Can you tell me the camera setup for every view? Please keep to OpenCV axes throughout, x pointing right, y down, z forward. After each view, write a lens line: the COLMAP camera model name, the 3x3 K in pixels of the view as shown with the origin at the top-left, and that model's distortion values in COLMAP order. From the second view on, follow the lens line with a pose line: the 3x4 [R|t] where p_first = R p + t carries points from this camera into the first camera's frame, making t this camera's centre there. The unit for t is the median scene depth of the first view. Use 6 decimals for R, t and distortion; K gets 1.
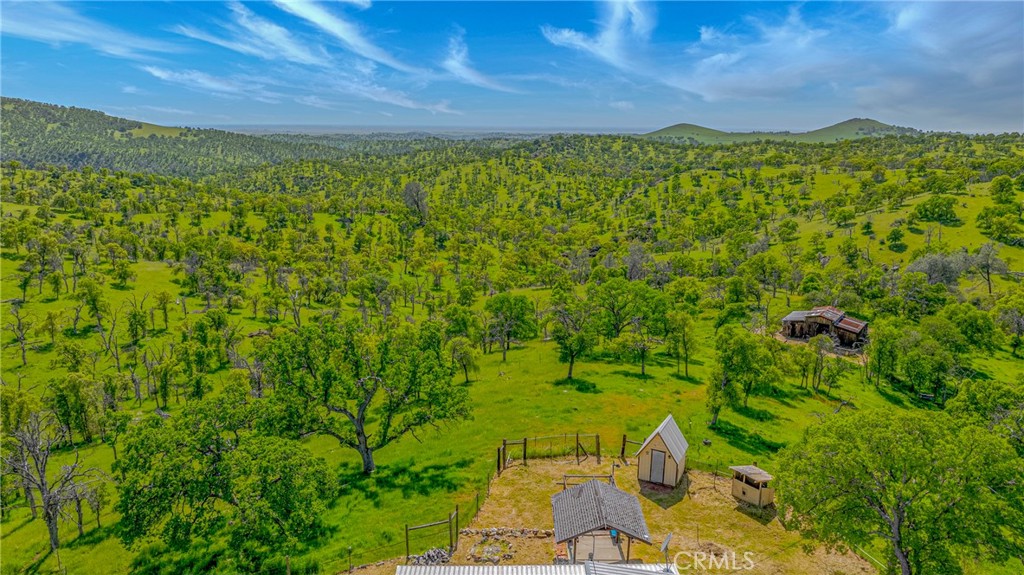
lens RADIAL K [[724.2, 0, 510.7], [0, 724.2, 286.7], [0, 0, 1]] dist [-0.014946, 0.013275]
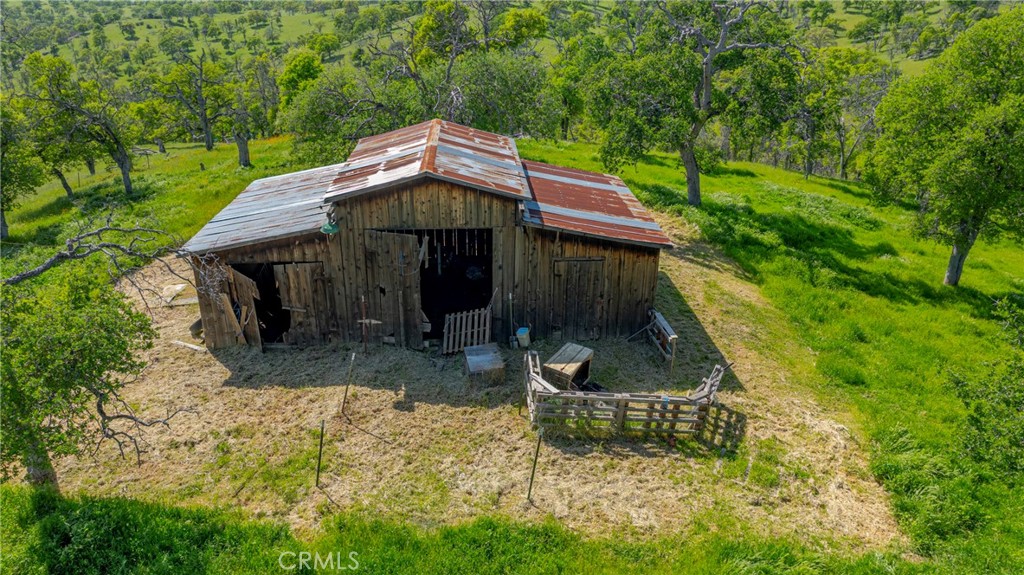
lens RADIAL K [[724.2, 0, 510.6], [0, 724.2, 287.3], [0, 0, 1]] dist [-0.014946, 0.013275]
pose [[0.773680, -0.241450, 0.585765, 0.065531], [0.142531, 0.967168, 0.210408, 0.007291], [-0.617337, -0.079299, 0.782692, 0.163594]]
